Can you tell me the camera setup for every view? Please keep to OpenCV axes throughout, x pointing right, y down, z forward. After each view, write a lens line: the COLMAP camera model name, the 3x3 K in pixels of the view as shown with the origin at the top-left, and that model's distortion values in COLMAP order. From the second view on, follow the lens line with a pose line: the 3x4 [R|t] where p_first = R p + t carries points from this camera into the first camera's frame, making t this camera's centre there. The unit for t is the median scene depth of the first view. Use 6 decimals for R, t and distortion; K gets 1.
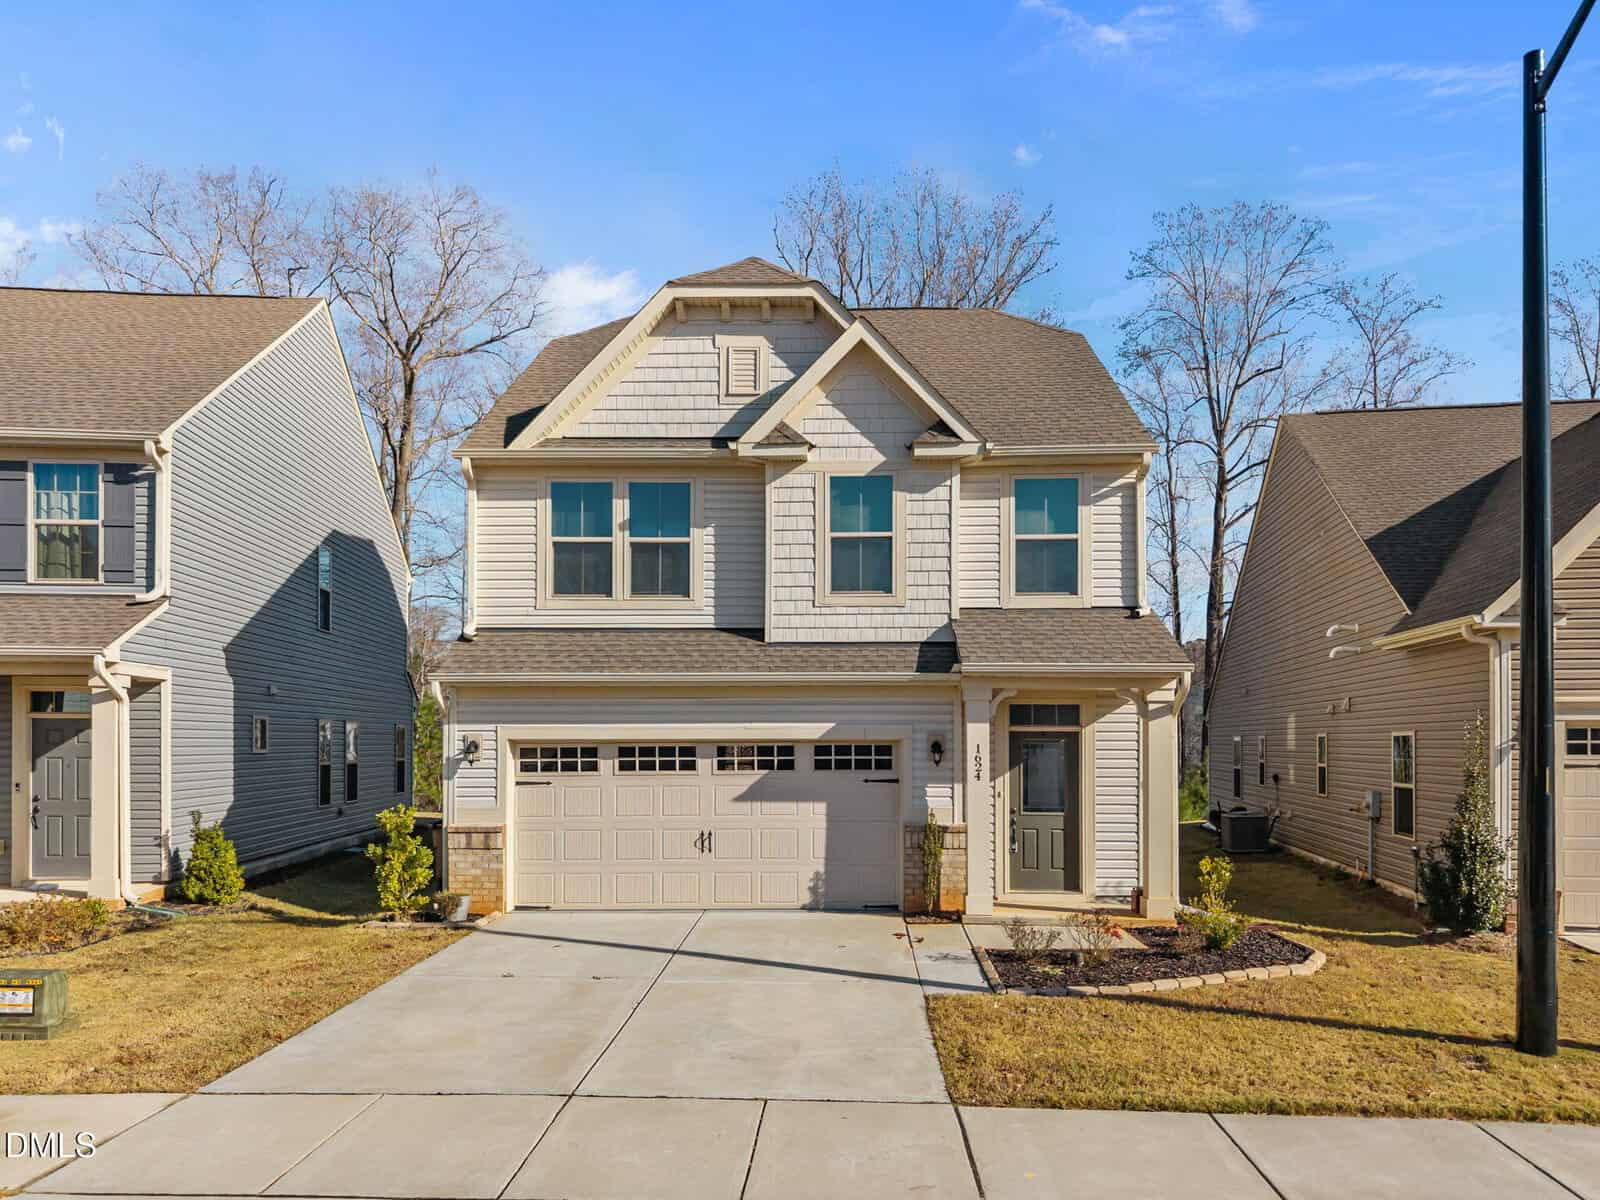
lens RADIAL K [[1138.7, 0, 801.6], [0, 1138.7, 769.5], [0, 0, 1]] dist [-0.001677, -0.003711]
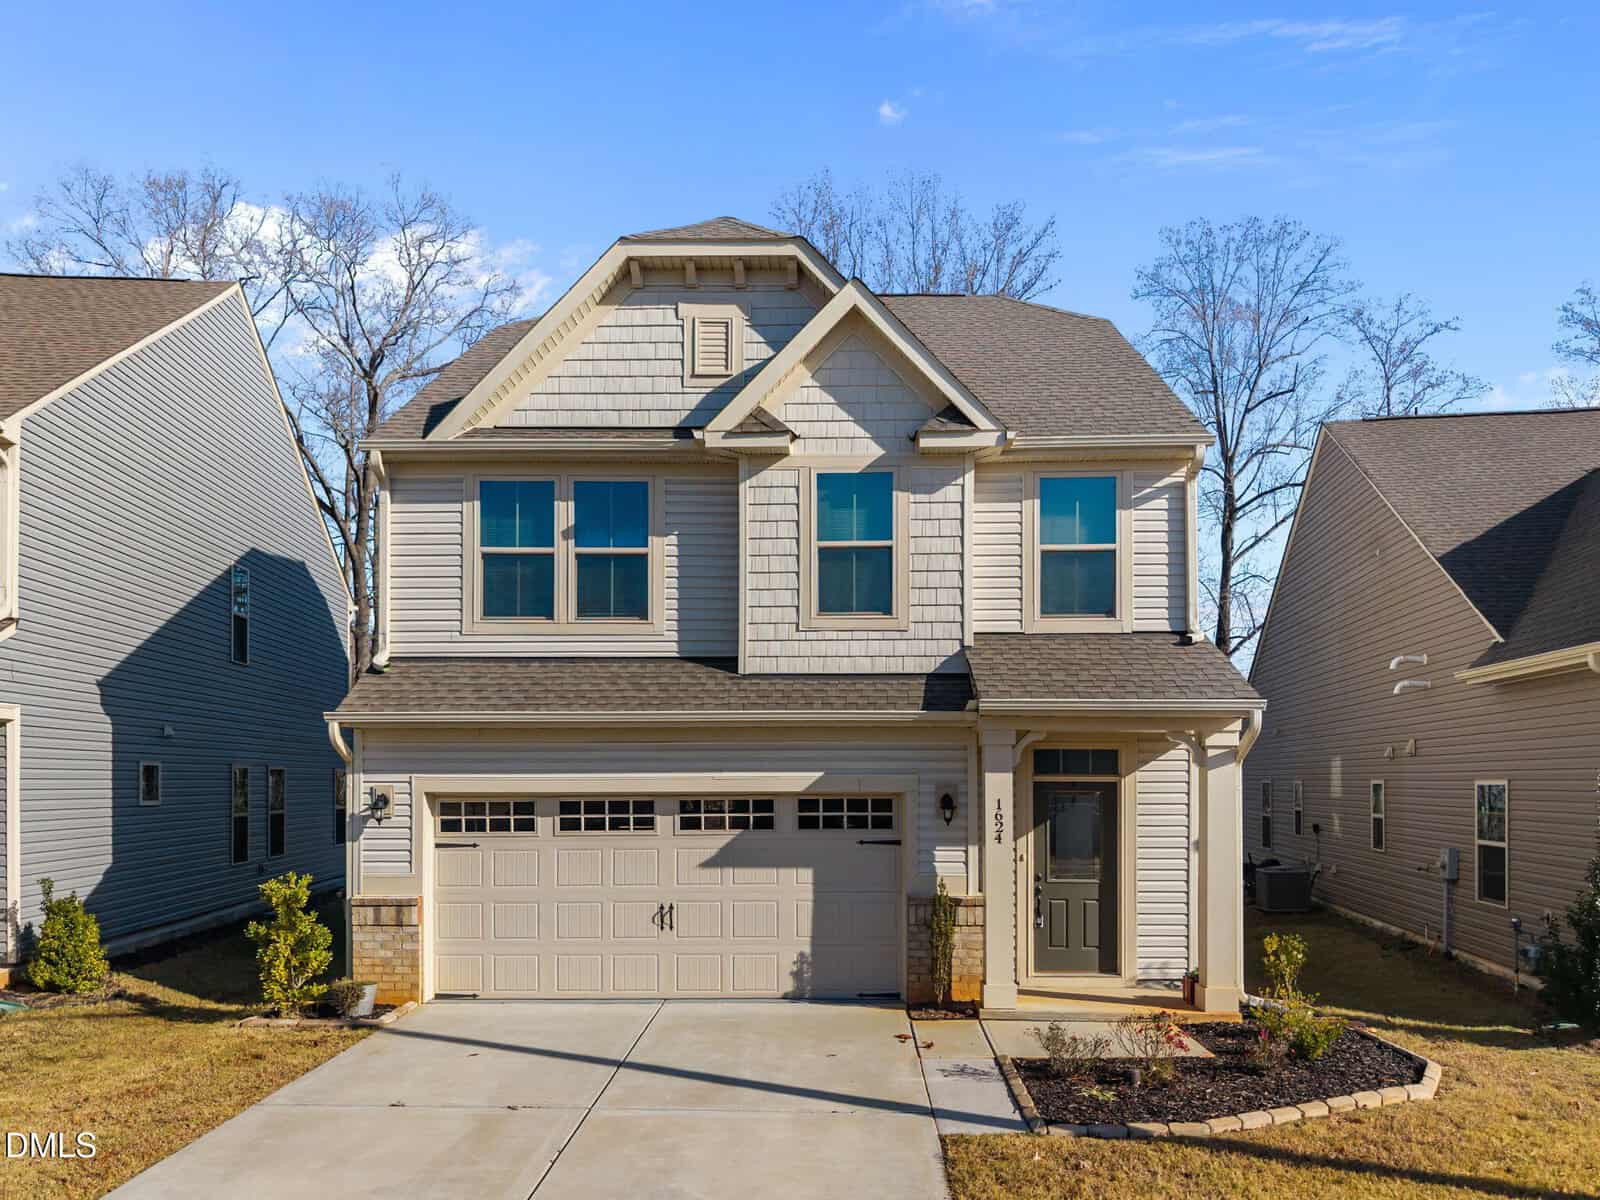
lens RADIAL K [[1157.0, 0, 801.0], [0, 1157.0, 803.9], [0, 0, 1]] dist [-0.005465, 0.000818]
pose [[0.999973, -0.000607, 0.007267, 0.007079], [0.000639, 0.999990, -0.004373, -0.014013], [-0.007264, 0.004378, 0.999964, 0.162024]]
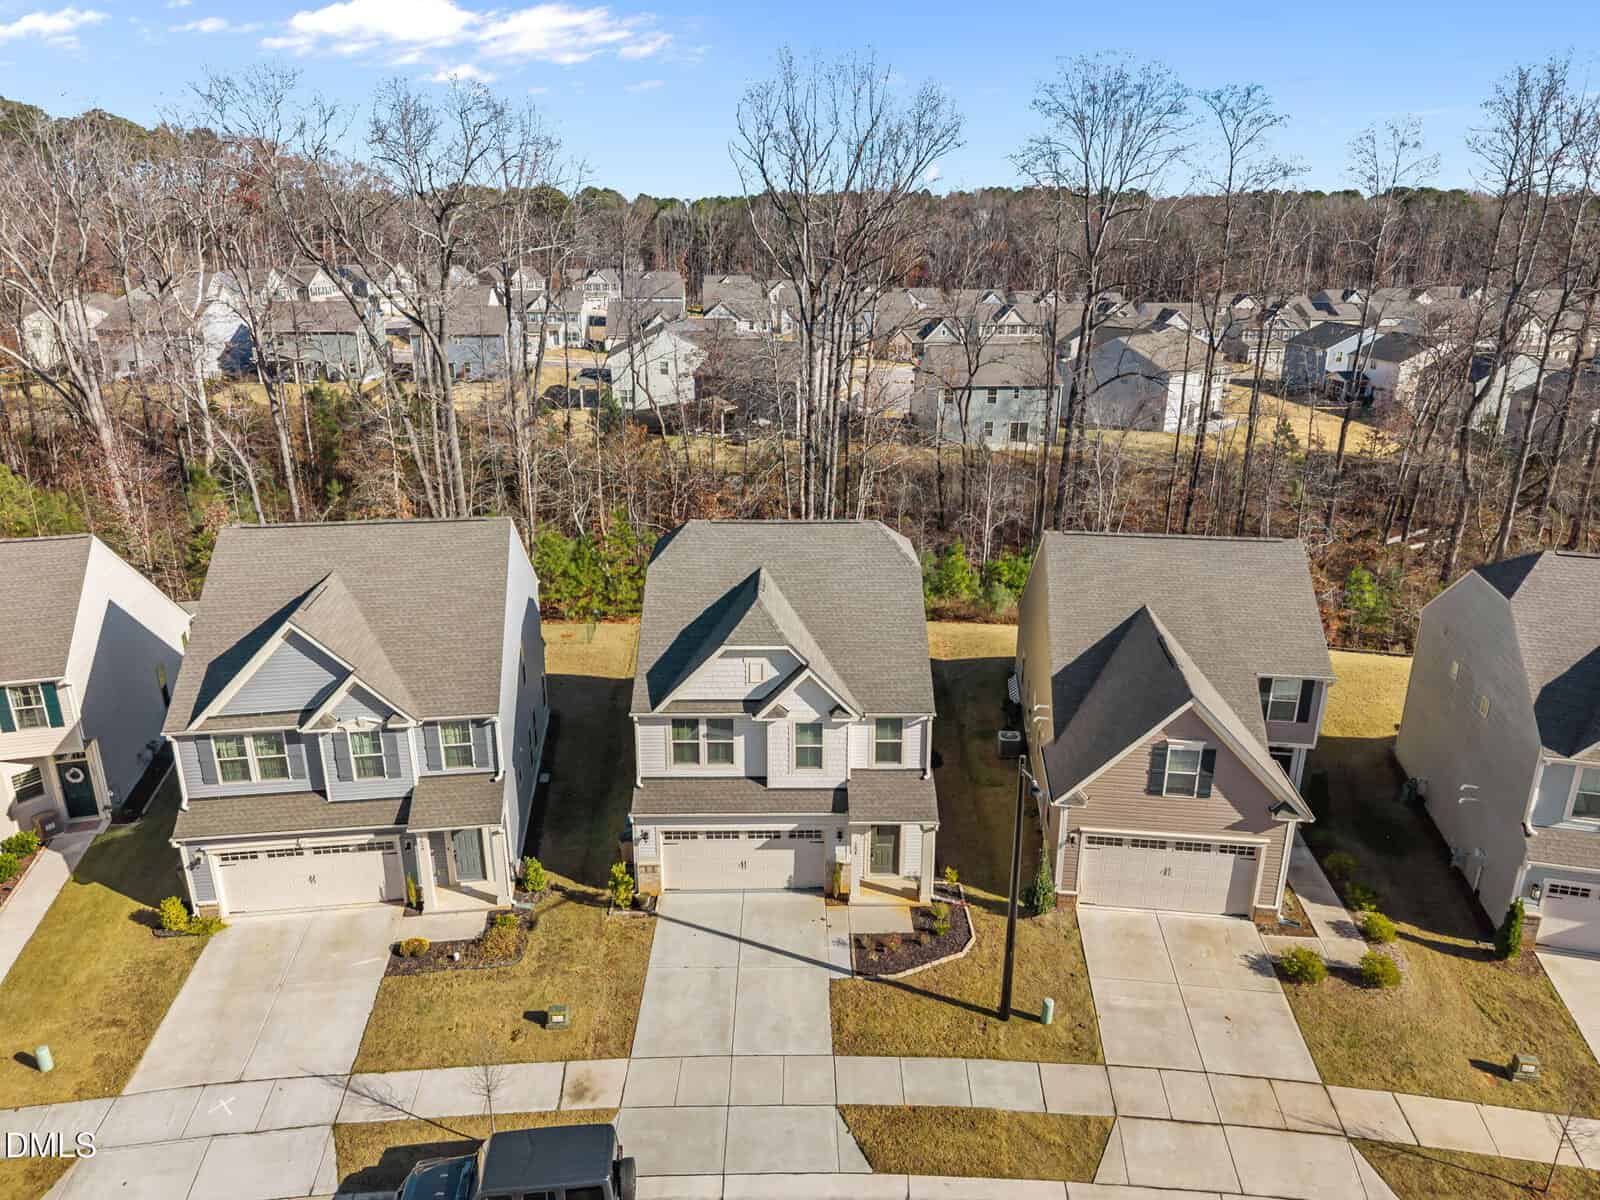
lens RADIAL K [[1154.8, 0, 800.0], [0, 1154.8, 600.0], [0, 0, 1]] dist [0.002412, -0.001140]
pose [[0.998651, -0.012065, 0.050511, -0.080583], [-0.005218, 0.944404, 0.328746, -1.250224], [-0.051669, -0.328566, 0.943067, -1.105844]]
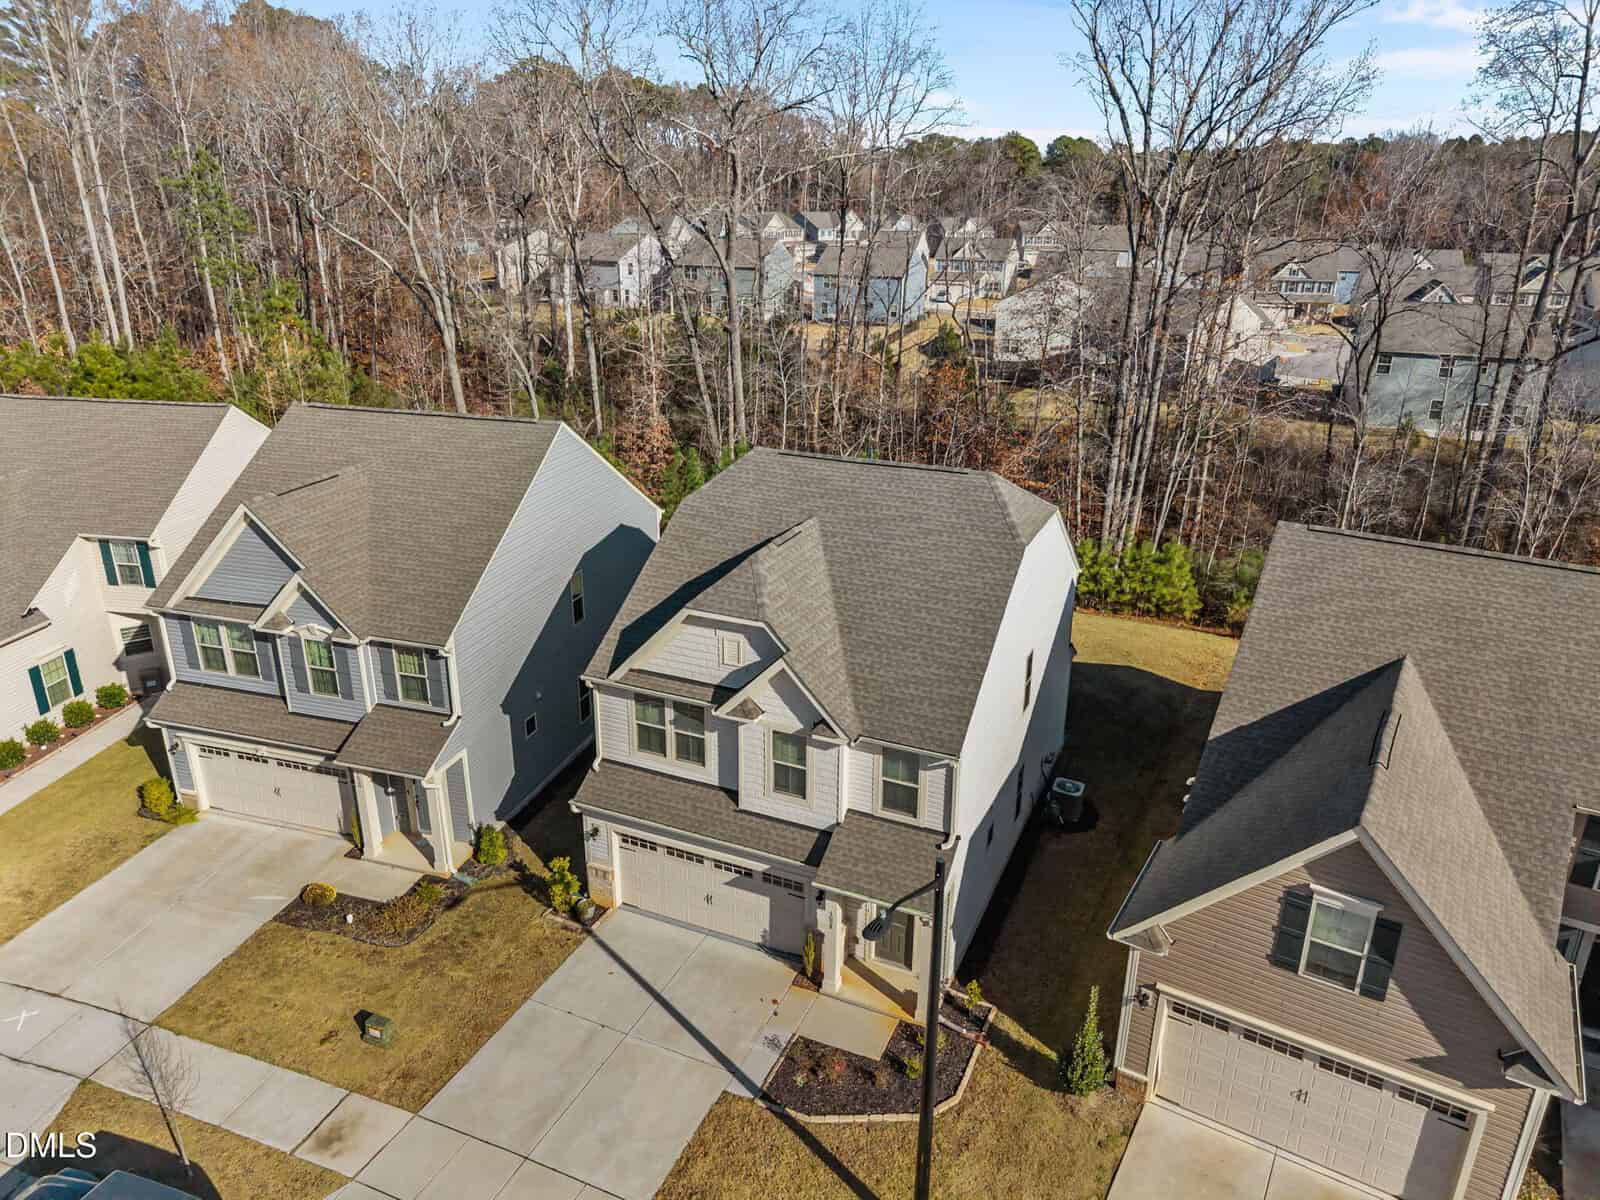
lens RADIAL K [[1119.5, 0, 800.0], [0, 1119.5, 600.0], [0, 0, 1]] dist [0.000900, 0.002225]
pose [[0.920196, 0.140679, -0.365306, 0.629771], [-0.001709, 0.934630, 0.355619, -1.012183], [0.391454, -0.326615, 0.860283, -0.327478]]
